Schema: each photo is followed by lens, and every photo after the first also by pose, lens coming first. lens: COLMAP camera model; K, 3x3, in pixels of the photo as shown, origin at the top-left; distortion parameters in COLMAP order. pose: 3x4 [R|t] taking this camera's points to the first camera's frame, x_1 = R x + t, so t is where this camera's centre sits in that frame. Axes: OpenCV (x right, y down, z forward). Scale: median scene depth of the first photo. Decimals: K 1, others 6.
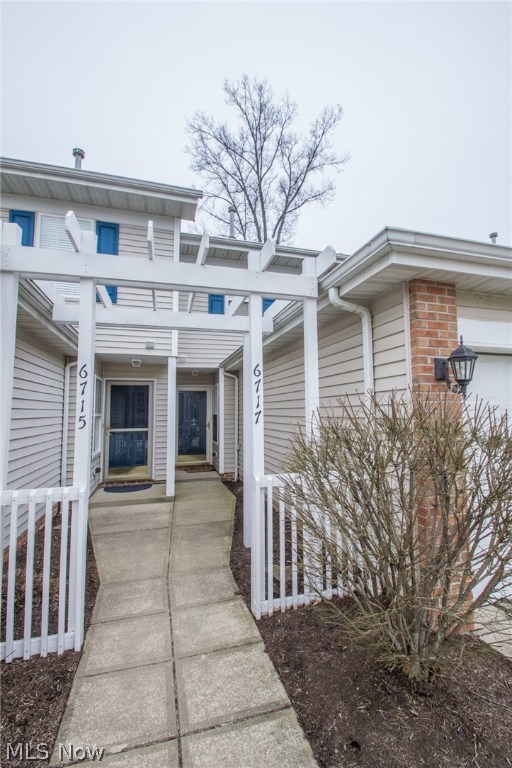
lens RADIAL K [[353.9, 0, 270.3], [0, 353.9, 379.1], [0, 0, 1]] dist [0.005373, -0.000795]
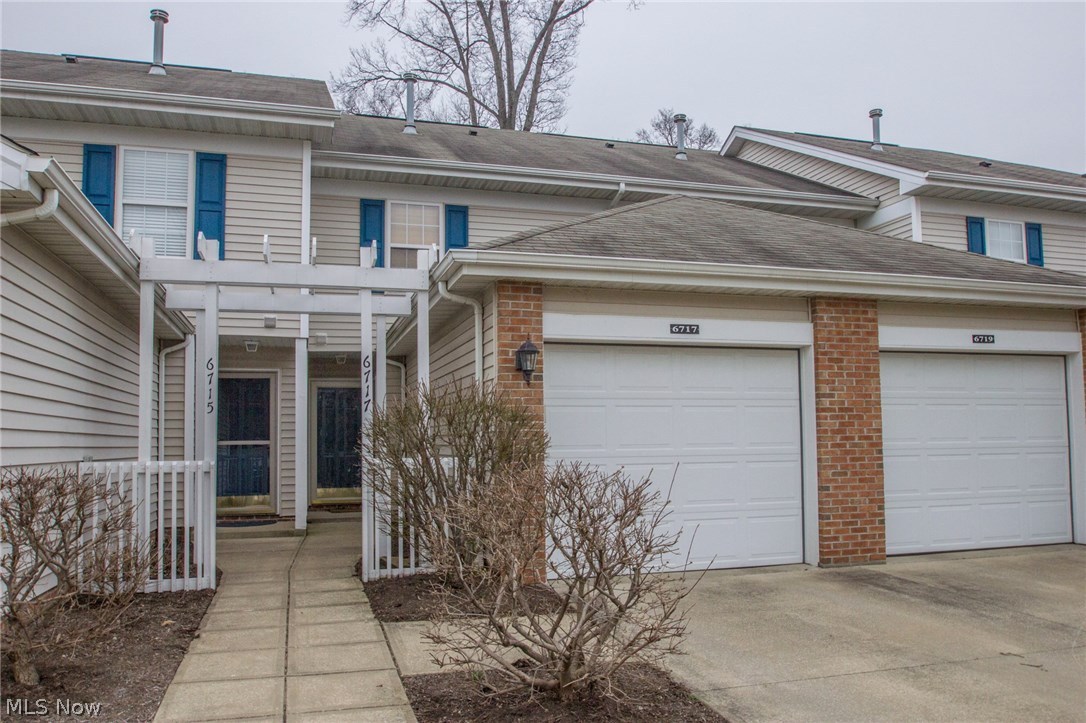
lens RADIAL K [[817.3, 0, 544.2], [0, 817.3, 389.7], [0, 0, 1]] dist [-0.042923, 0.005870]
pose [[0.999928, -0.004066, -0.011274, 0.227509], [0.004386, 0.999585, 0.028479, -0.003579], [0.011153, -0.028526, 0.999531, -0.628065]]
